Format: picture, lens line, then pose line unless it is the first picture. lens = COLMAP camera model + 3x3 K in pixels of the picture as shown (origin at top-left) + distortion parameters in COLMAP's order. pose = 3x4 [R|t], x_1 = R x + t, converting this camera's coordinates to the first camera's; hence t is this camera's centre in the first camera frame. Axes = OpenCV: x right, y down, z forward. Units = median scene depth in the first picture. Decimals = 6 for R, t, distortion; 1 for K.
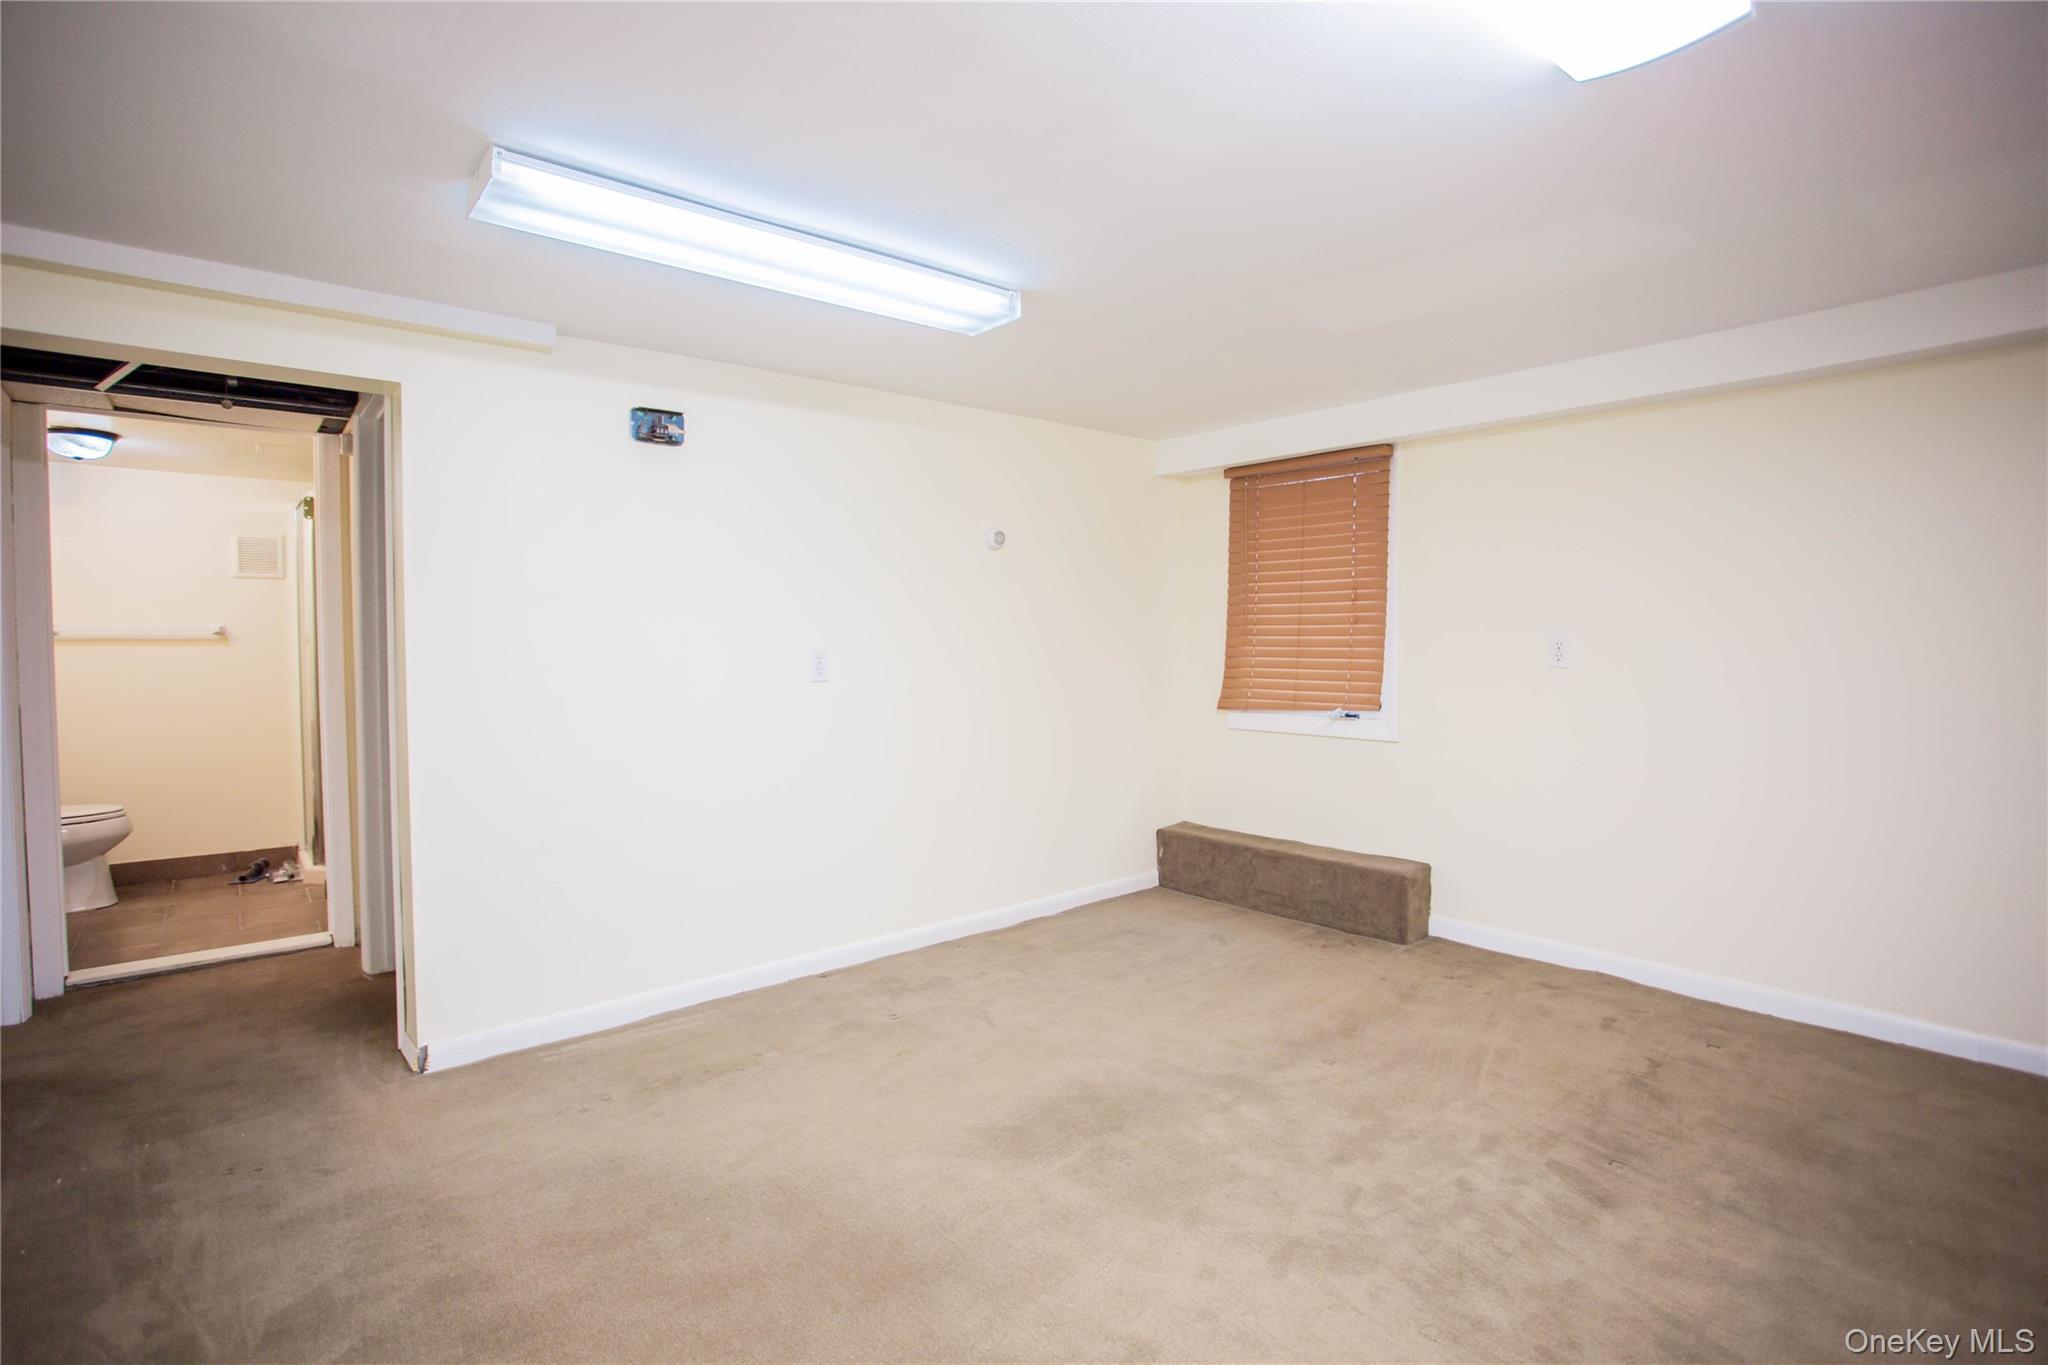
lens RADIAL K [[993.1, 0, 1021.3], [0, 993.1, 675.3], [0, 0, 1]] dist [-0.082067, 0.040810]
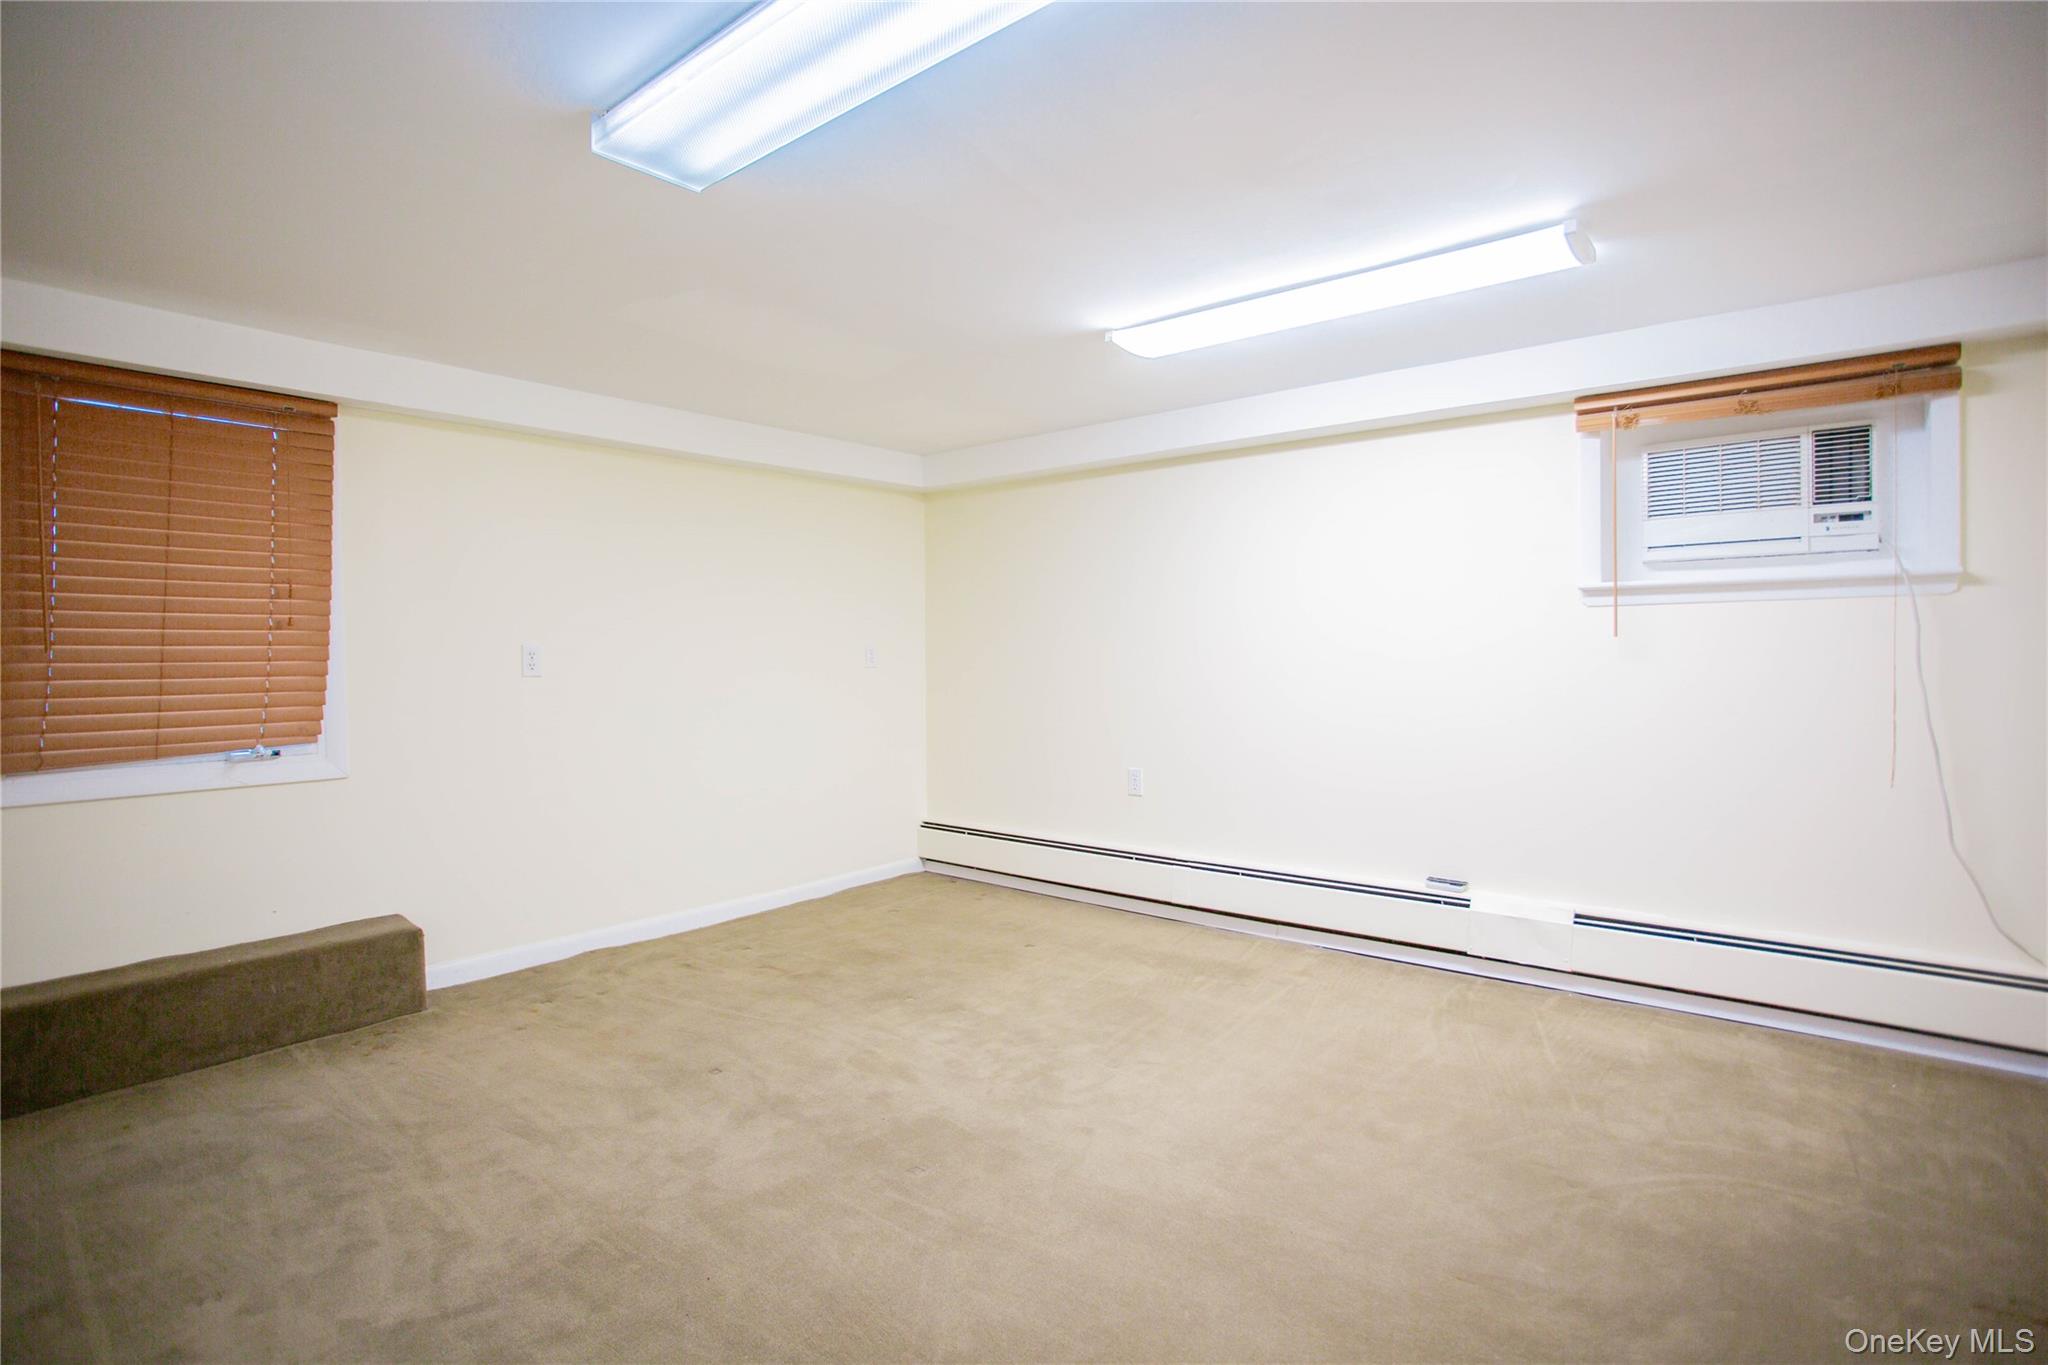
lens RADIAL K [[993.1, 0, 1021.3], [0, 993.1, 675.3], [0, 0, 1]] dist [-0.082067, 0.040810]
pose [[-0.191496, -0.022266, 0.981241, -0.506474], [0.041499, 0.998665, 0.030760, -0.017274], [-0.980616, 0.046611, -0.190317, 0.621648]]
